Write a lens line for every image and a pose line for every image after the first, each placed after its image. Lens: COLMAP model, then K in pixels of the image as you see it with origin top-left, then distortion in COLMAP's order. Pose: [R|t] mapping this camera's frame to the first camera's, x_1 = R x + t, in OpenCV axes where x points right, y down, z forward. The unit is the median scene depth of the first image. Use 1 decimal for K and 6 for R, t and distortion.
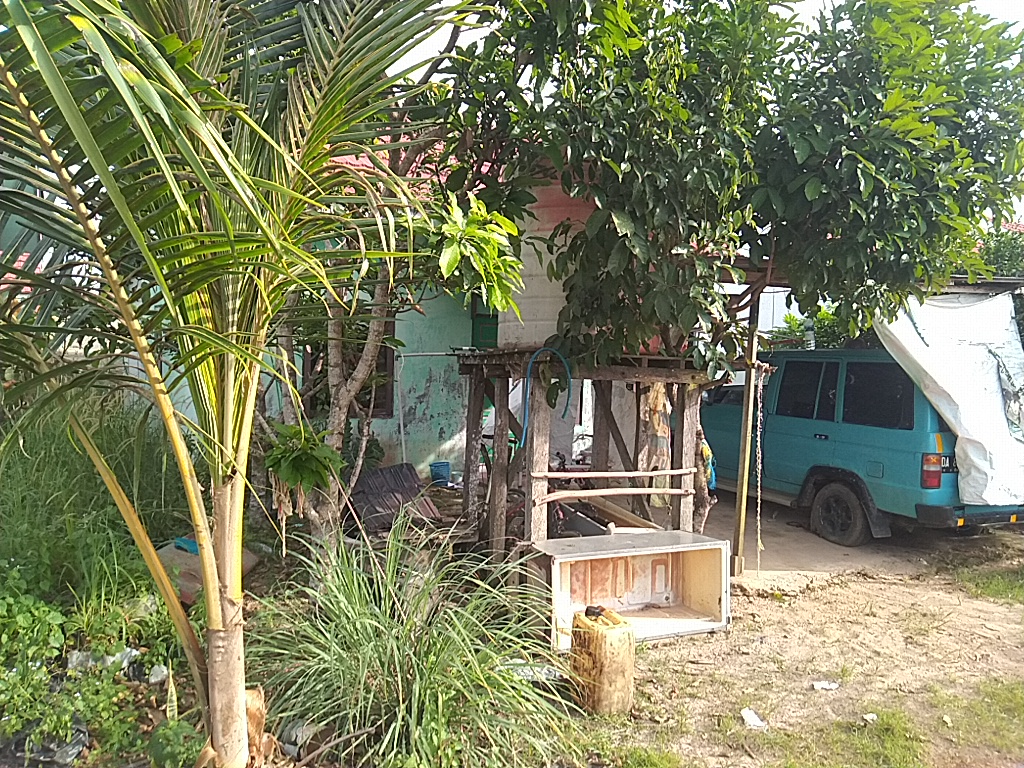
lens RADIAL K [[752.4, 0, 509.0], [0, 752.4, 385.9], [0, 0, 1]] dist [0.057880, -0.082787]
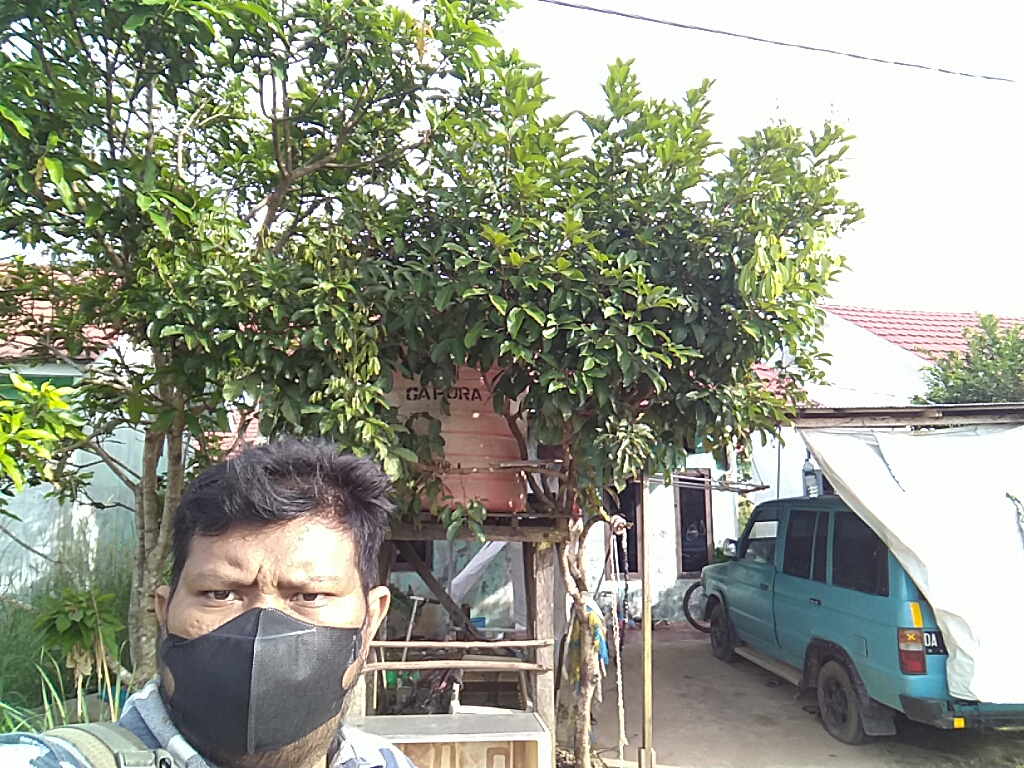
lens RADIAL K [[704.7, 0, 512.0], [0, 704.7, 384.0], [0, 0, 1]] dist [0.042985, -0.069462]
pose [[0.947306, -0.075108, -0.311401, 0.411999], [0.009860, 0.978500, -0.206012, -0.012587], [0.320179, 0.192086, 0.927679, 0.126762]]
